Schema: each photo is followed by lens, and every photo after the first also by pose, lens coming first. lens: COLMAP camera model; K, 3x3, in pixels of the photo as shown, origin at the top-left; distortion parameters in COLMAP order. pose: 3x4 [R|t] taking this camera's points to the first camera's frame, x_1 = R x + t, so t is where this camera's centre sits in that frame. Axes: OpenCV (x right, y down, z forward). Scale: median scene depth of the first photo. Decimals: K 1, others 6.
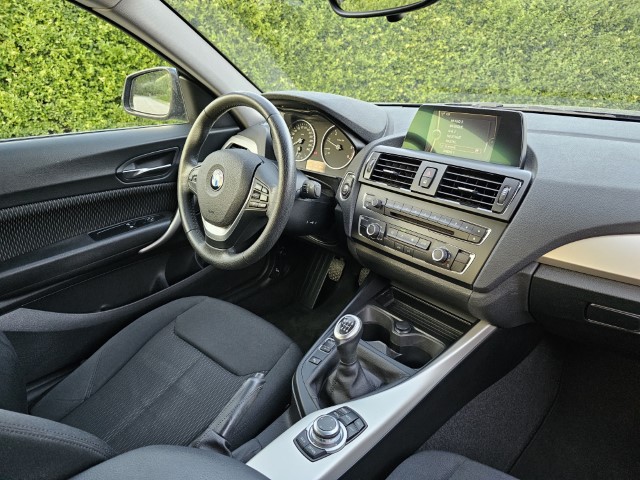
lens RADIAL K [[438.7, 0, 318.5], [0, 438.7, 238.7], [0, 0, 1]] dist [0.047049, -0.036969]
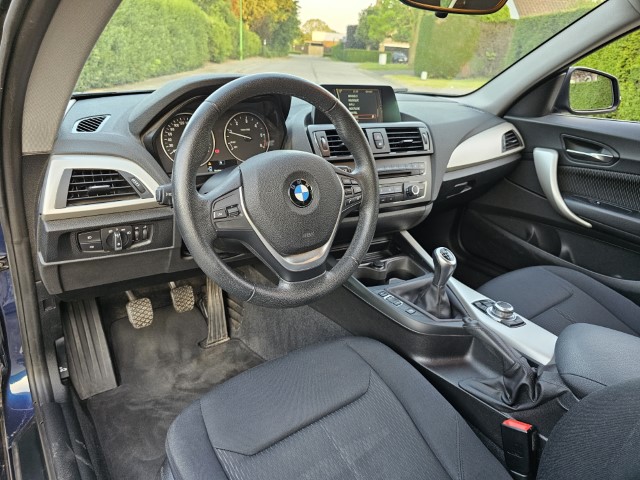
lens RADIAL K [[438.7, 0, 318.5], [0, 438.7, 238.7], [0, 0, 1]] dist [0.047049, -0.036969]
pose [[0.181137, -0.353518, 0.917723, -1.087396], [0.326839, 0.901758, 0.282858, -0.311035], [-0.927559, 0.248711, 0.278885, 0.909901]]
